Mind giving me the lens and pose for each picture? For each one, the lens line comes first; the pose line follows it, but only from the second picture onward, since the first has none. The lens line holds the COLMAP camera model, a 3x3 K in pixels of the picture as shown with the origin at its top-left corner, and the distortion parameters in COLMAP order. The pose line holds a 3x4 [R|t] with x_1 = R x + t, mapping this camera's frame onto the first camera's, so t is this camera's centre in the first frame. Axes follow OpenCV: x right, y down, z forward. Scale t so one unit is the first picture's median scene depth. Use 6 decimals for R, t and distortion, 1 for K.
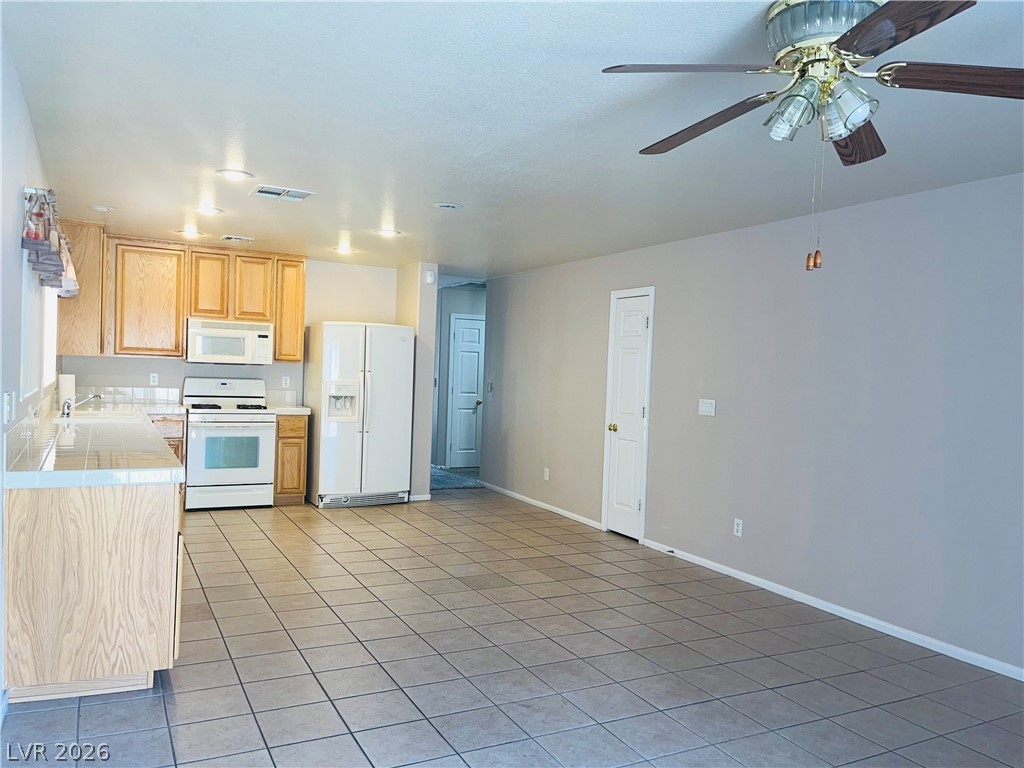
lens RADIAL K [[775.8, 0, 506.2], [0, 775.8, 387.8], [0, 0, 1]] dist [0.064170, -0.074316]
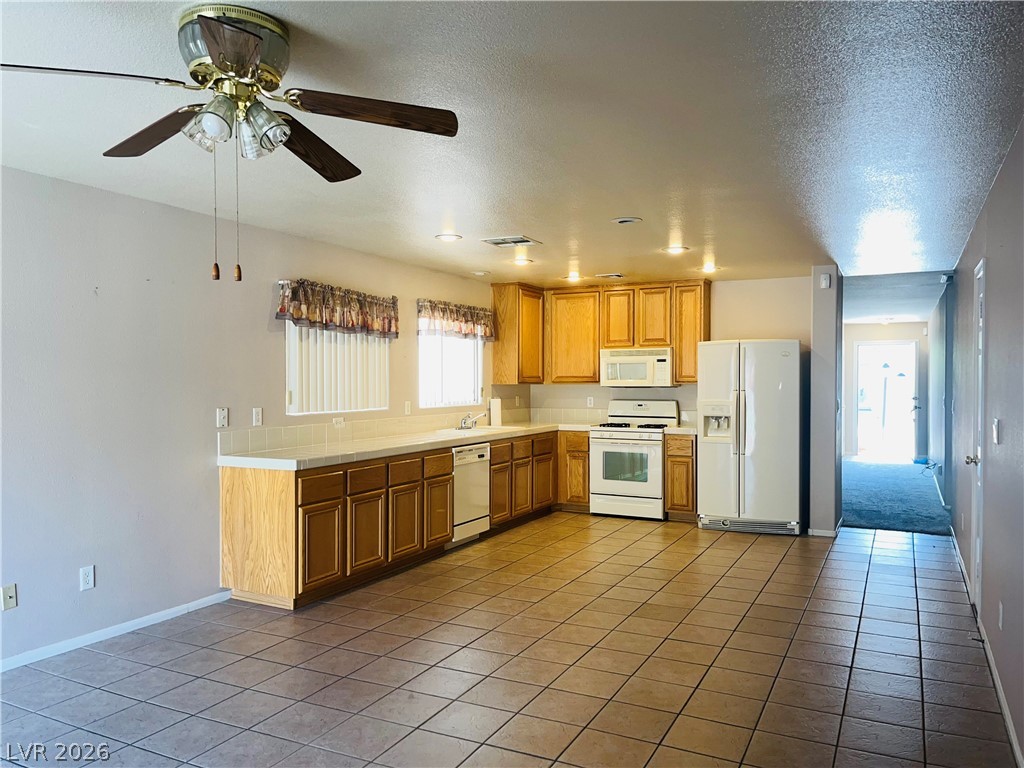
lens RADIAL K [[775.8, 0, 506.2], [0, 775.8, 387.8], [0, 0, 1]] dist [0.064170, -0.074316]
pose [[0.587443, -0.029839, -0.808715, 0.436319], [0.002180, 0.999375, -0.035290, 0.009137], [0.809262, 0.018968, 0.587141, 0.206730]]
